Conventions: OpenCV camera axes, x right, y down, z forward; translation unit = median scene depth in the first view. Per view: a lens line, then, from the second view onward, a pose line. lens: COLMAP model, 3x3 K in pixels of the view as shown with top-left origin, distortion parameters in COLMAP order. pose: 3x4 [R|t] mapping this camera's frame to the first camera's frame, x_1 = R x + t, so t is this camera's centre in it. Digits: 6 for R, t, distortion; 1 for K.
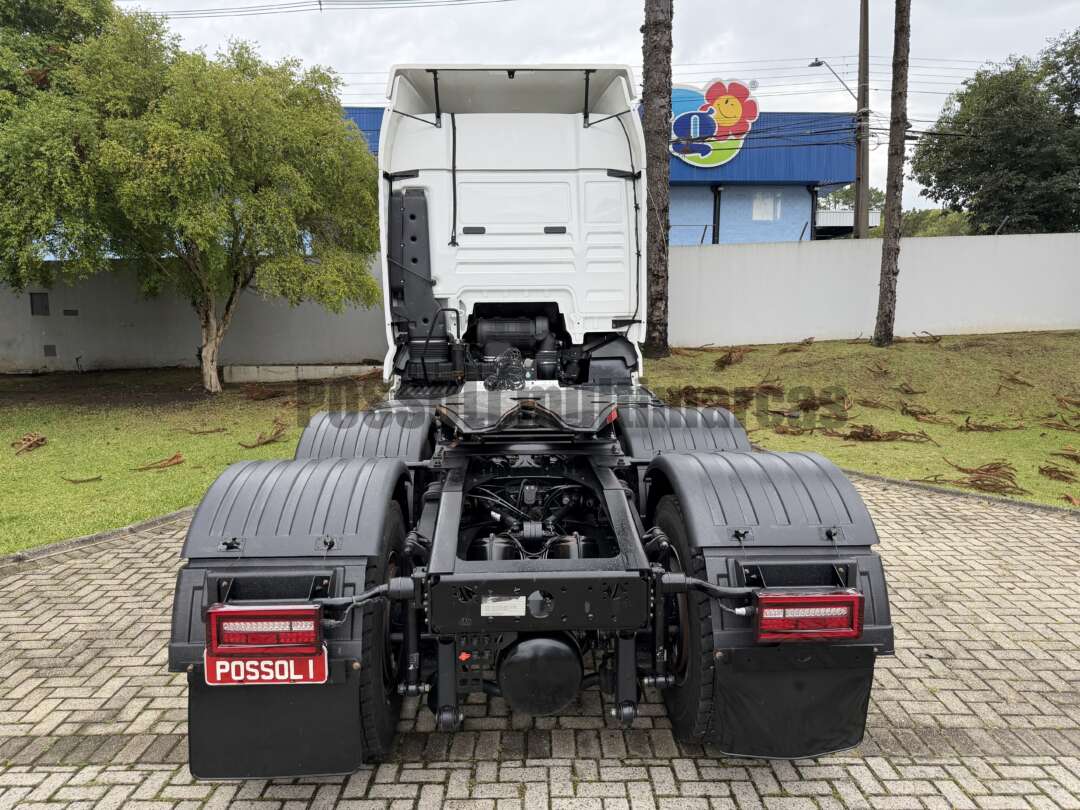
lens RADIAL K [[747.9, 0, 538.6], [0, 747.9, 414.4], [0, 0, 1]] dist [0.028972, -0.030421]
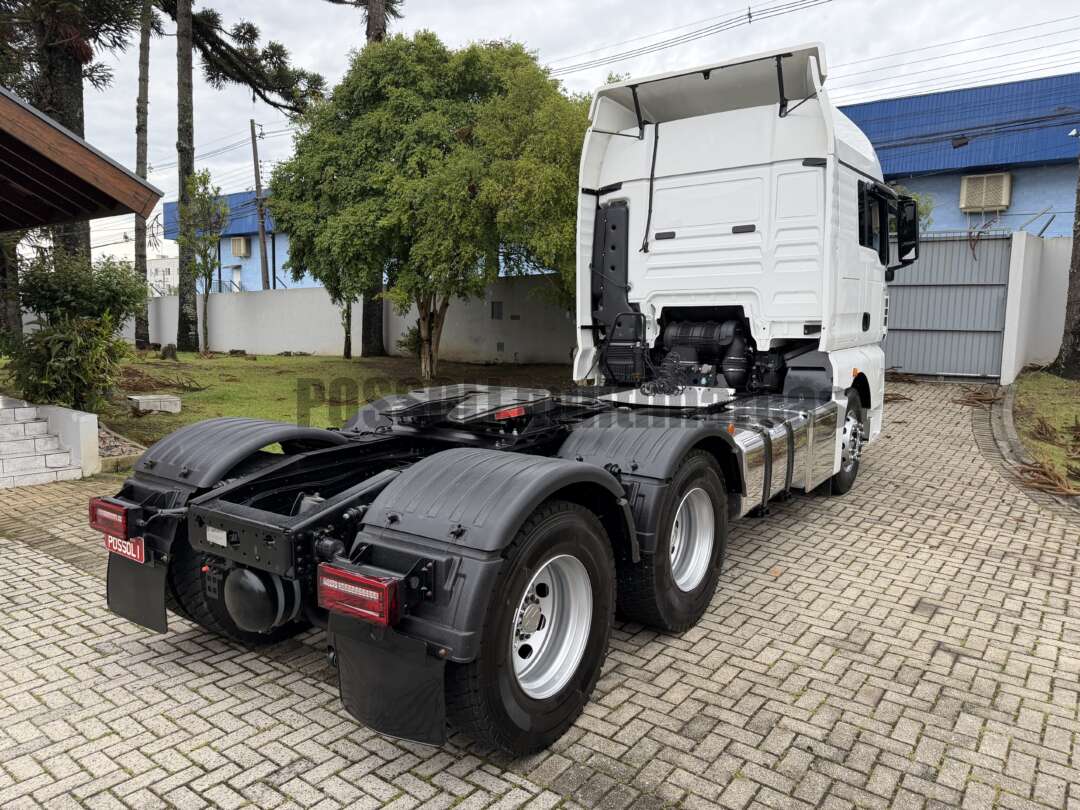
lens RADIAL K [[747.9, 0, 535.5], [0, 747.9, 407.3], [0, 0, 1]] dist [0.028972, -0.030421]
pose [[0.786590, 0.078964, -0.612406, 0.414213], [-0.089475, 0.995898, 0.013489, -0.012336], [0.610958, 0.044185, 0.790429, 0.100904]]
